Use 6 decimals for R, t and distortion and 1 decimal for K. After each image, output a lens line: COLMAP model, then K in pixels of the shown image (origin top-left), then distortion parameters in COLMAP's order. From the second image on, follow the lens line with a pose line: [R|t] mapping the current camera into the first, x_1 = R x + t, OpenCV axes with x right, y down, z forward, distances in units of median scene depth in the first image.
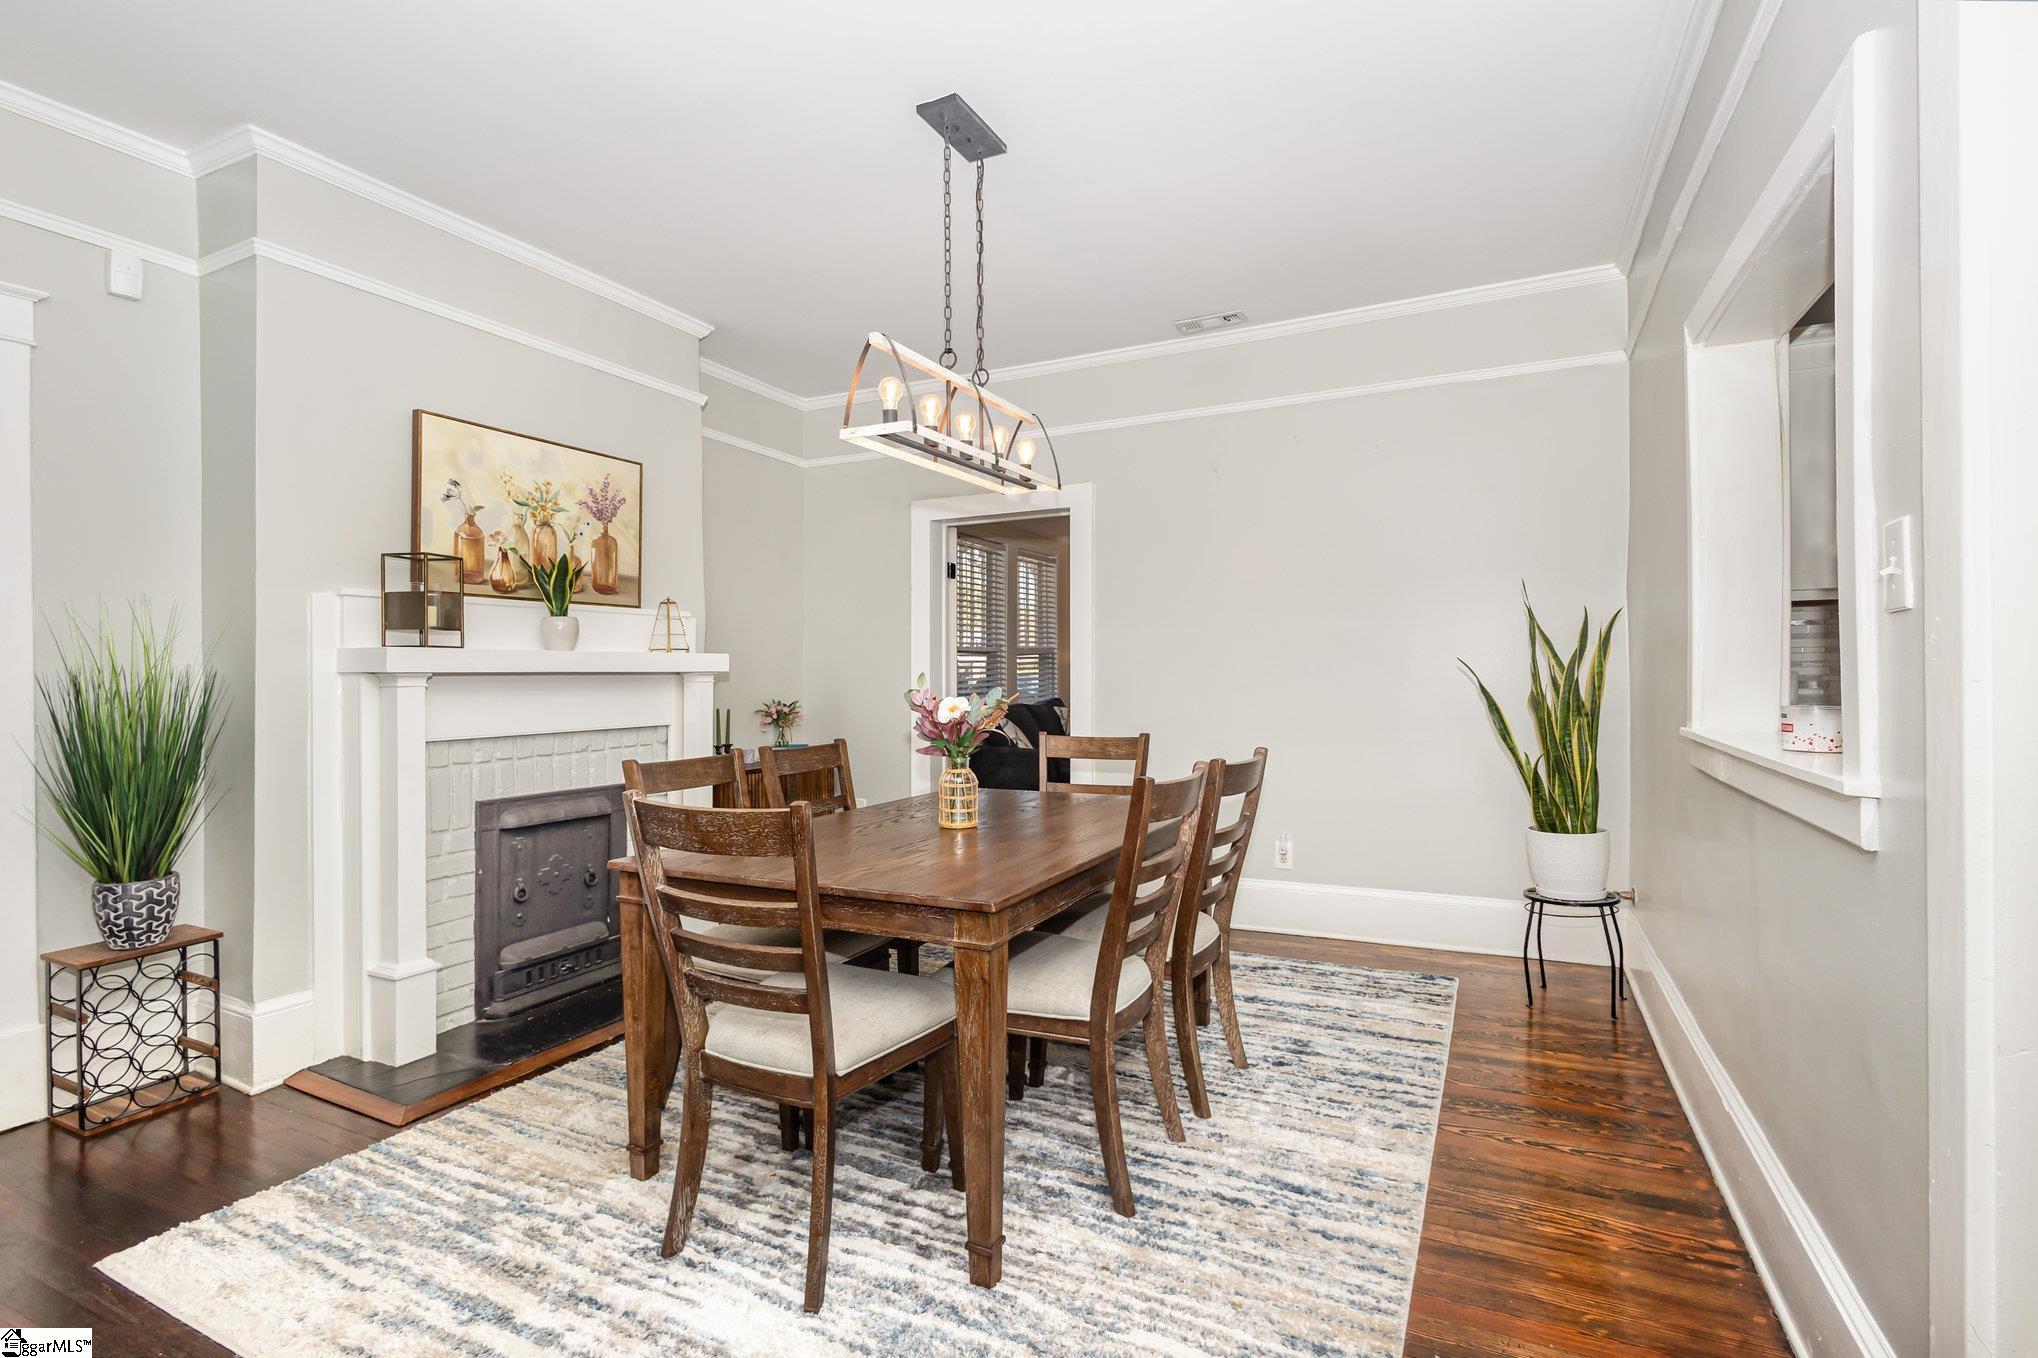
lens RADIAL K [[946.5, 0, 1019.0], [0, 946.5, 679.0], [0, 0, 1]] dist [-0.000081, 0.000087]
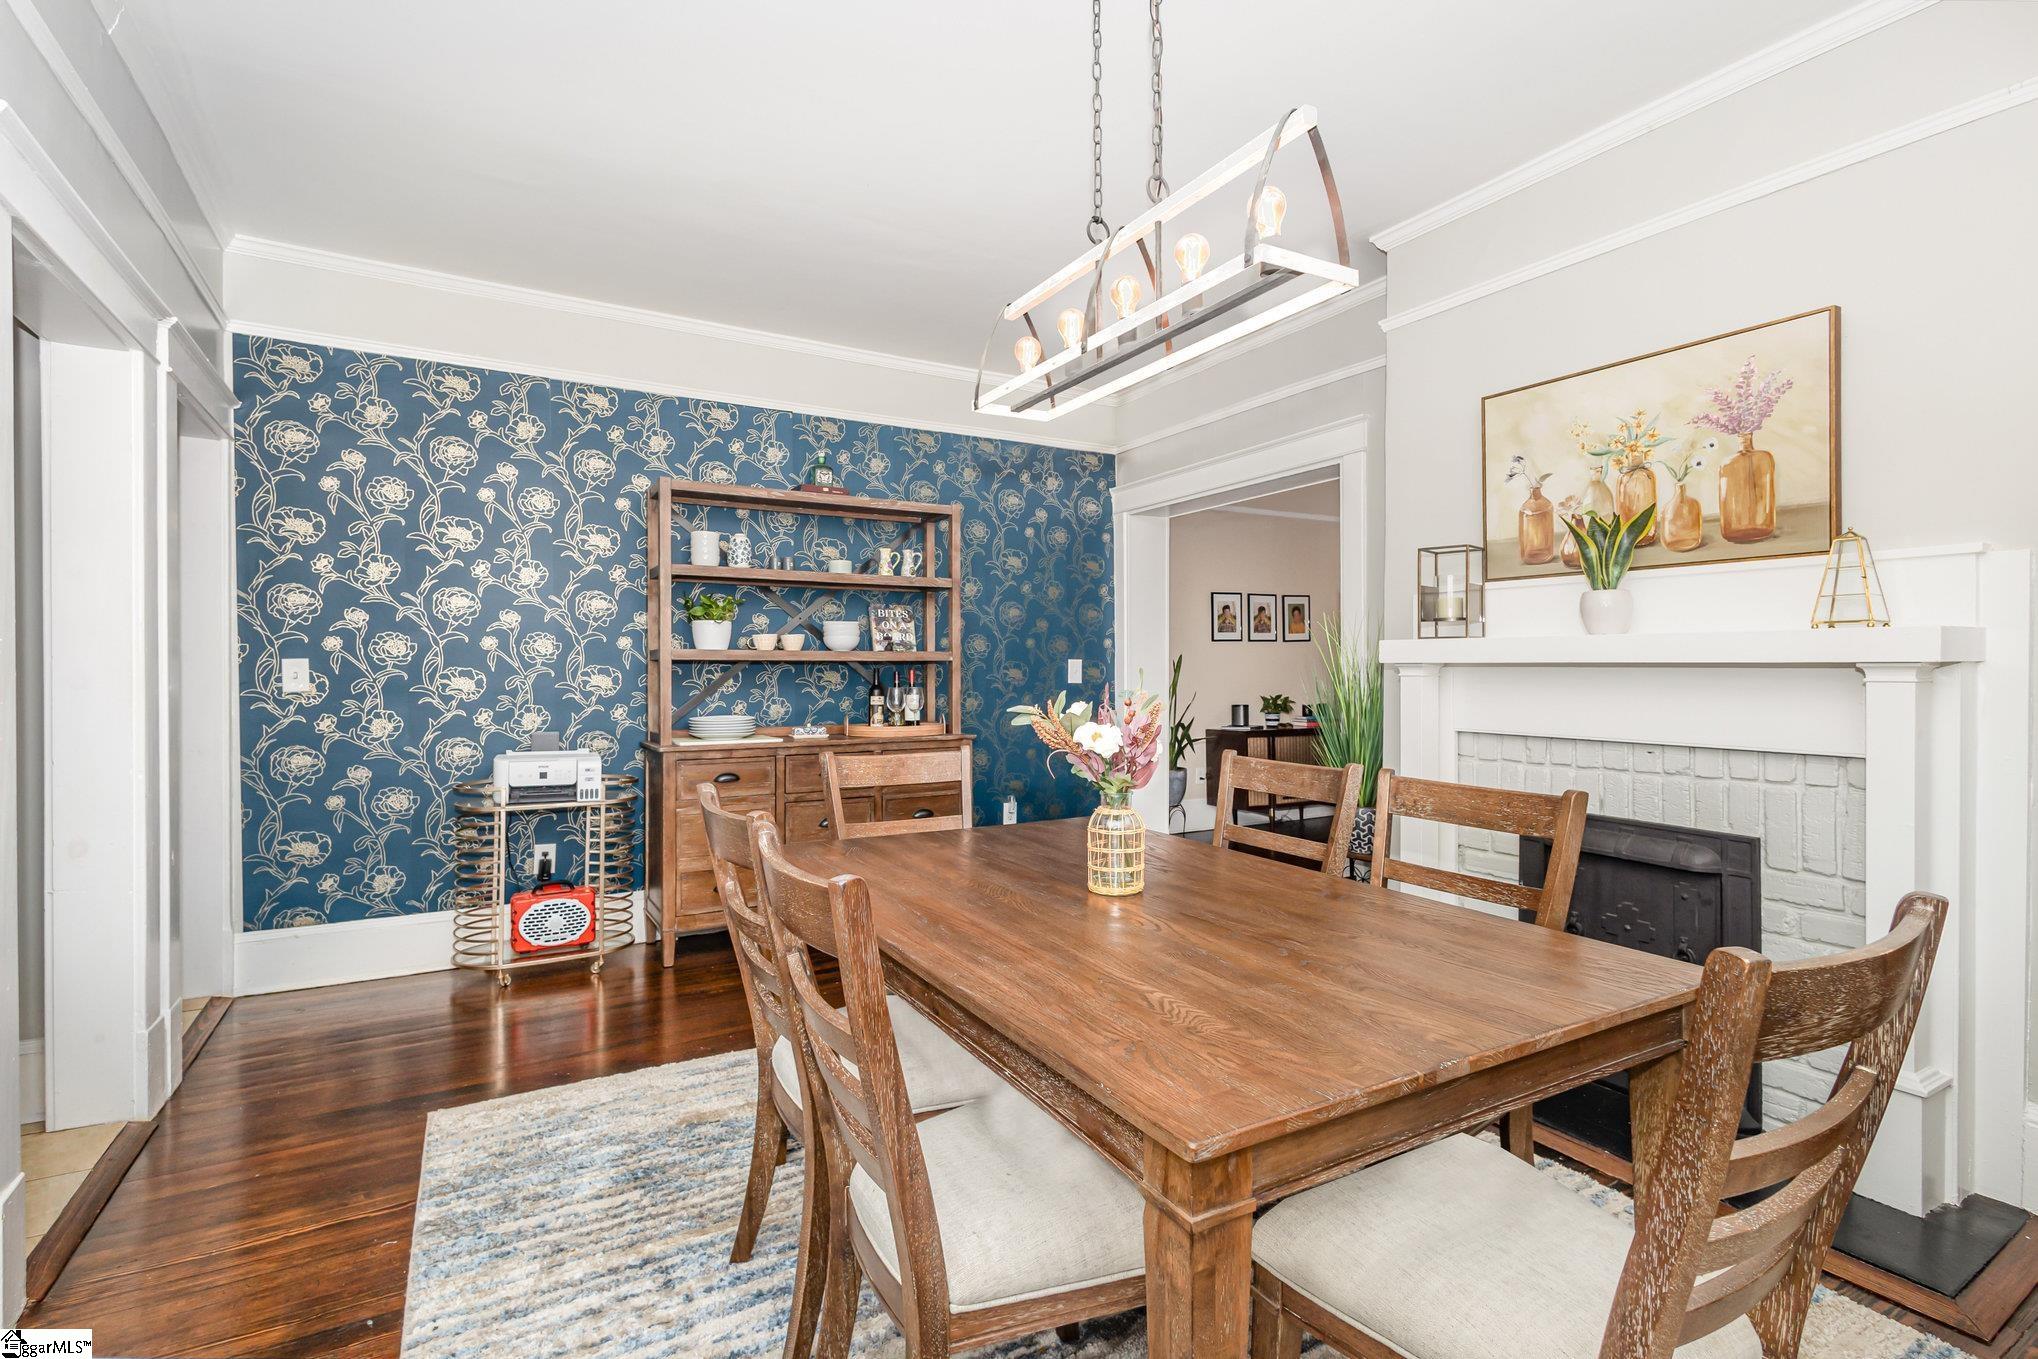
lens RADIAL K [[946.5, 0, 1019.0], [0, 946.5, 679.5], [0, 0, 1]] dist [-0.000081, 0.000087]
pose [[-0.550880, 0.019468, -0.834358, 0.418338], [-0.001655, 0.999700, 0.024419, -0.011437], [0.834583, 0.014833, -0.550682, 1.022107]]
